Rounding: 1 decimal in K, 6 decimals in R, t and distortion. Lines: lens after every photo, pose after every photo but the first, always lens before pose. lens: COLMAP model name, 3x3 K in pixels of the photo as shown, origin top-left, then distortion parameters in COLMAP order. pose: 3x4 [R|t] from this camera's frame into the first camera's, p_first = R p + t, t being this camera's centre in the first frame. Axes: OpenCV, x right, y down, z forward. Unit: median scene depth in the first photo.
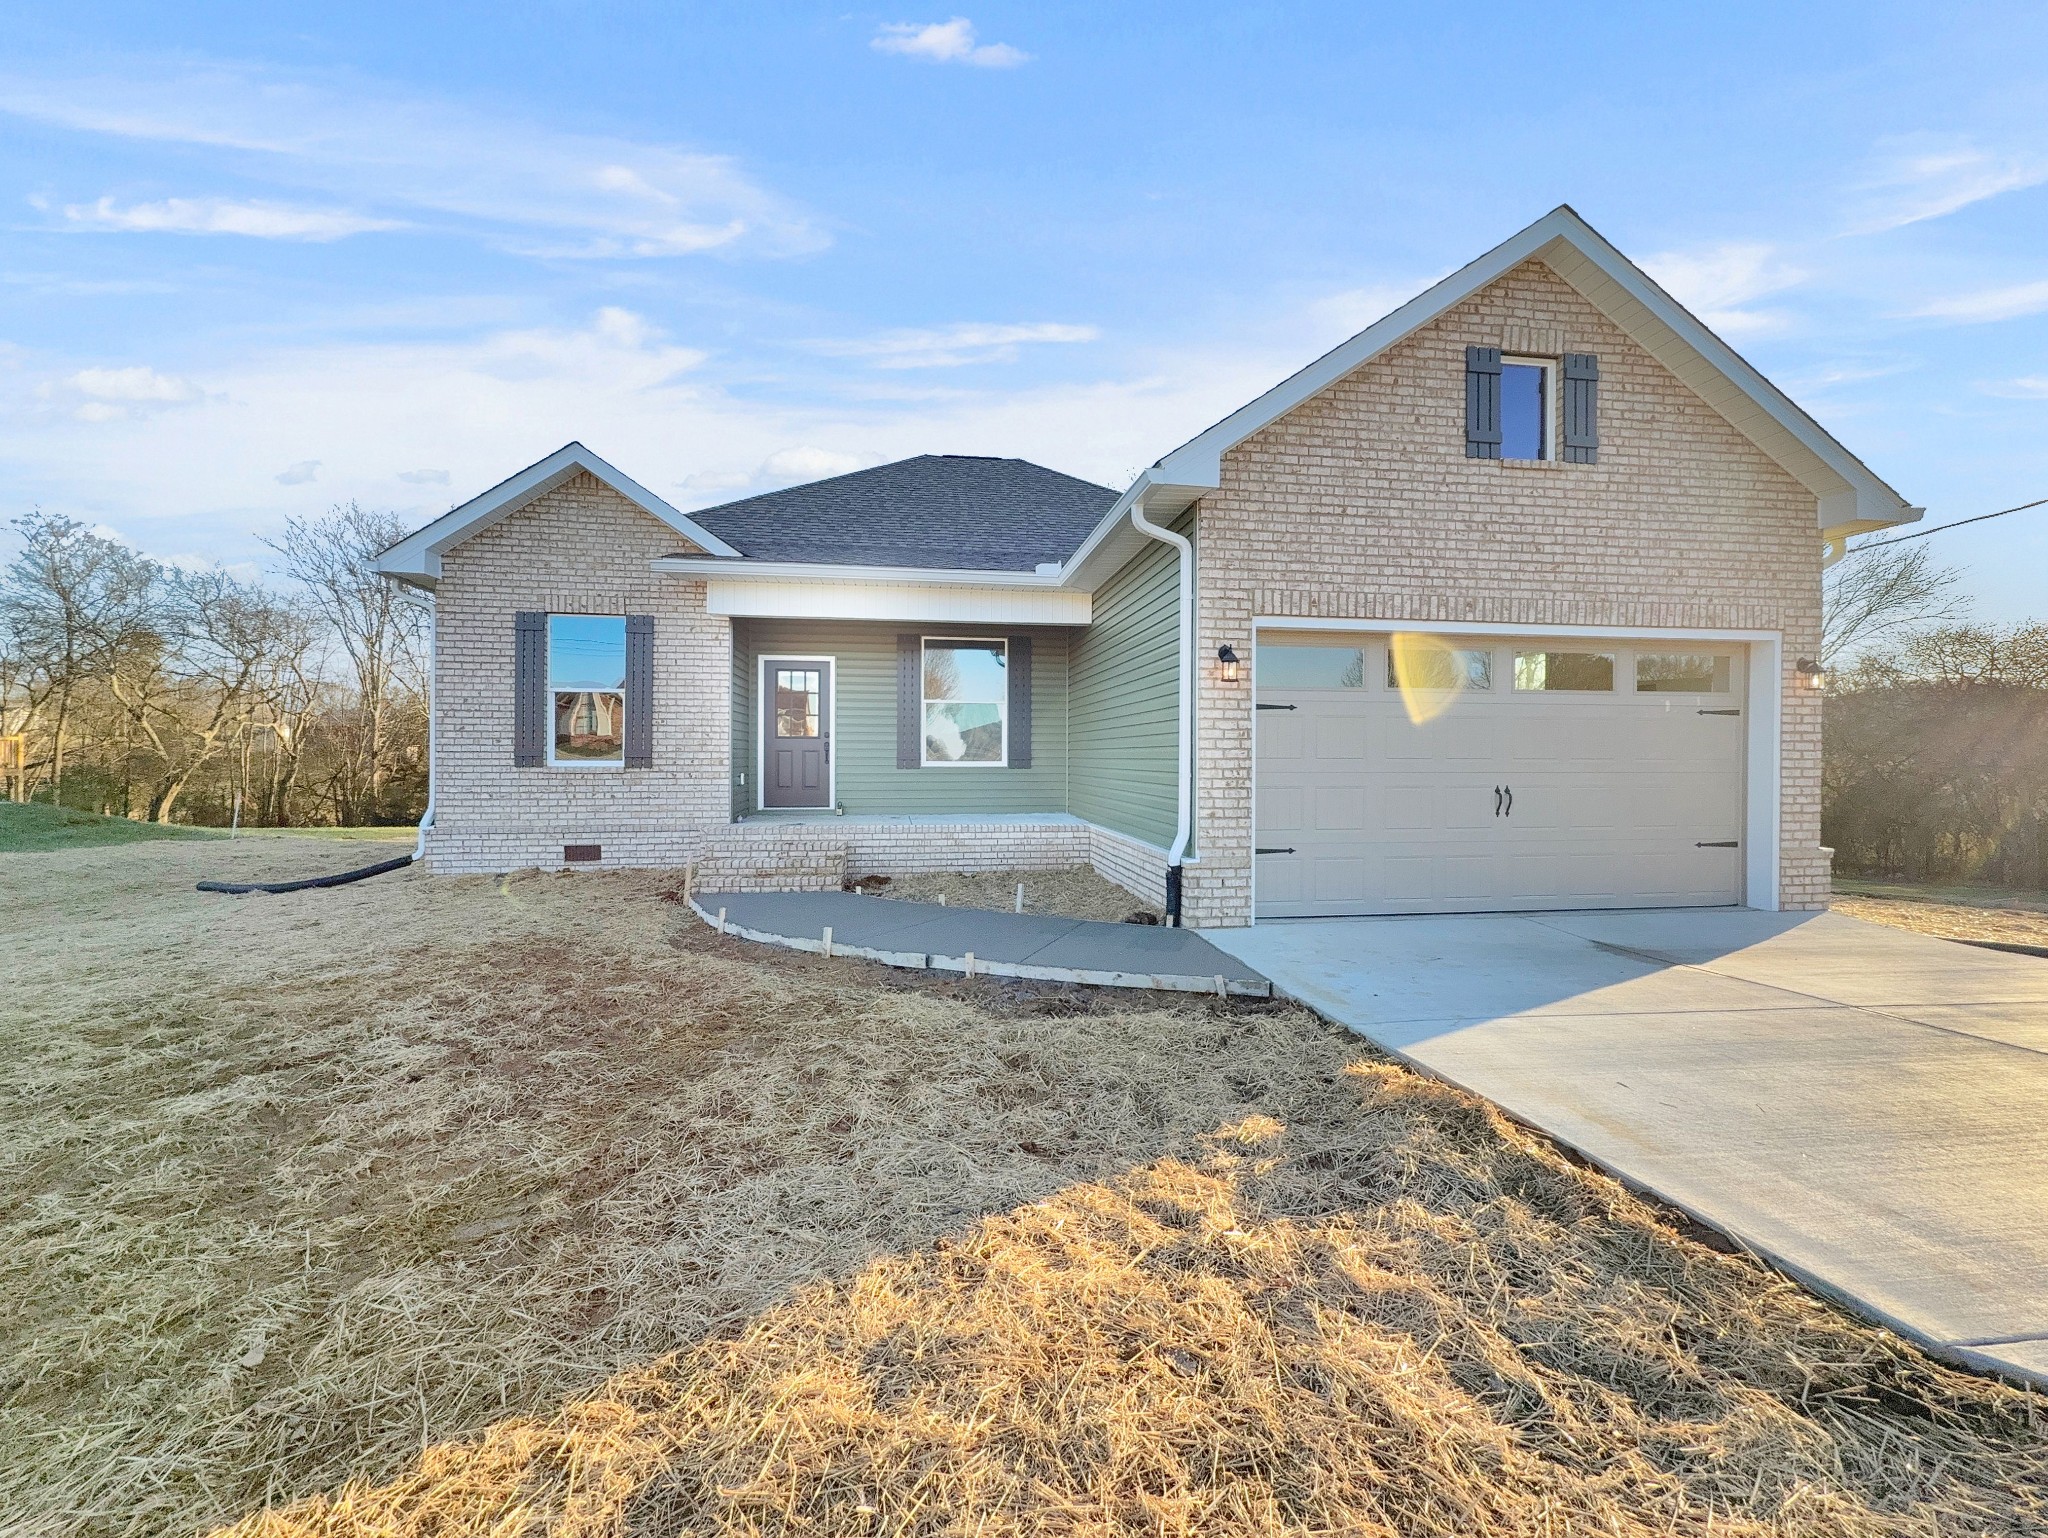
lens RADIAL K [[827.0, 0, 1021.3], [0, 827.0, 761.6], [0, 0, 1]] dist [0.000426, 0.000008]
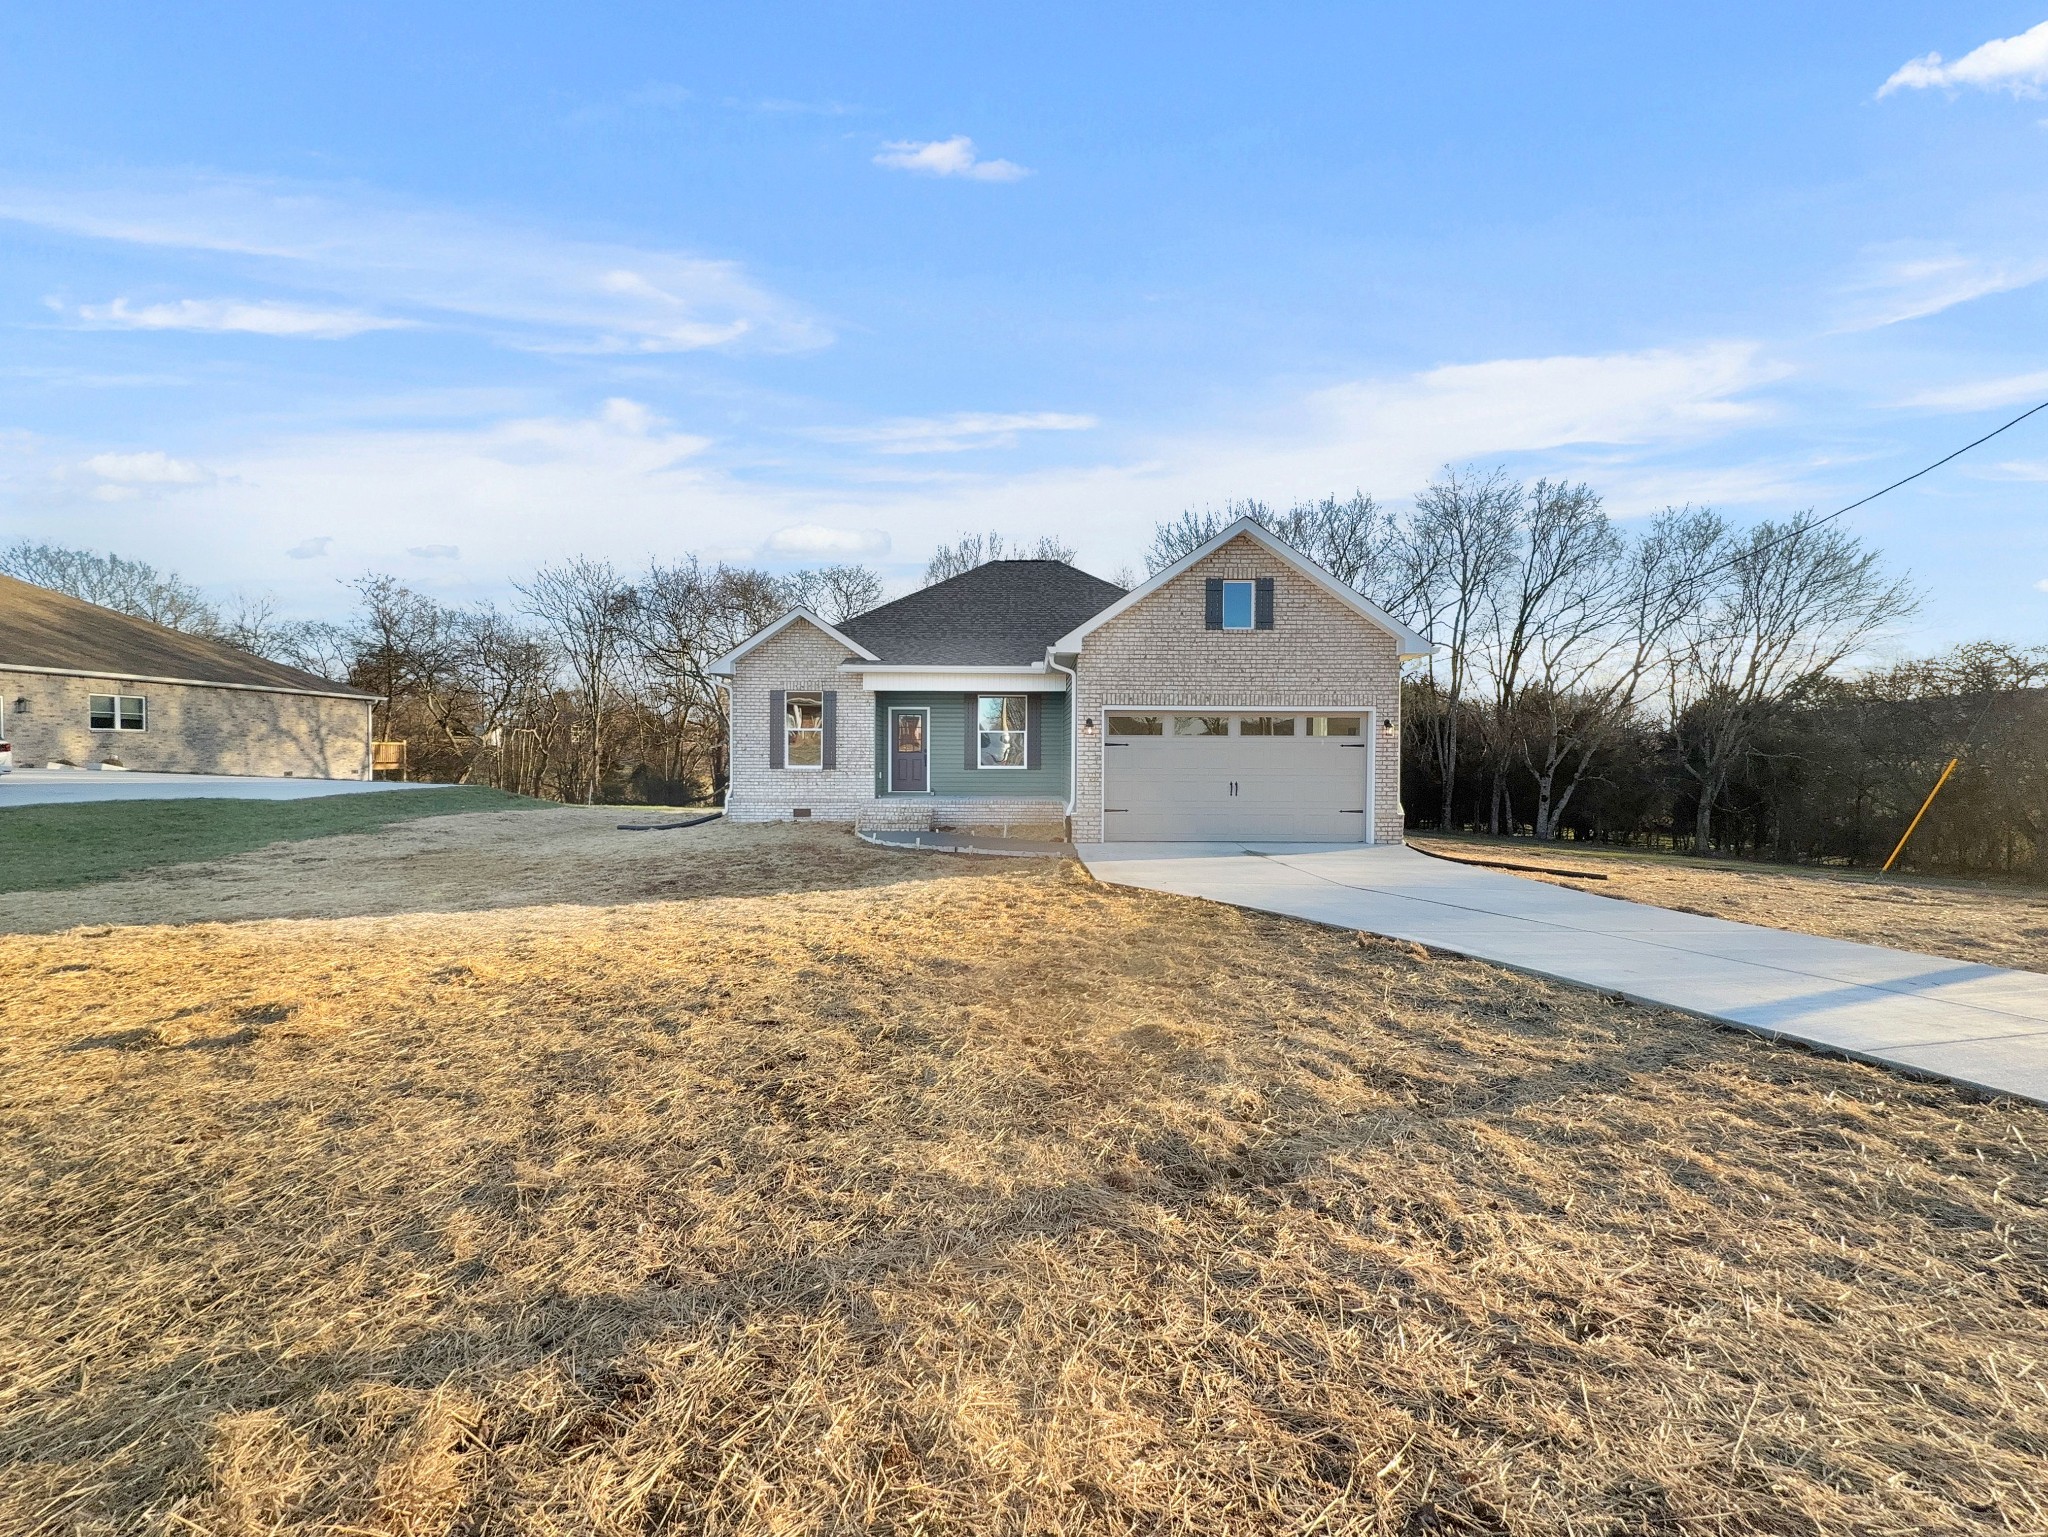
lens RADIAL K [[827.0, 0, 1024.9], [0, 827.0, 769.0], [0, 0, 1]] dist [0.000426, 0.000008]
pose [[0.990484, 0.004523, -0.137552, 0.263740], [-0.002164, 0.999848, 0.017296, -0.028181], [0.137610, -0.016833, 0.990343, -0.872540]]
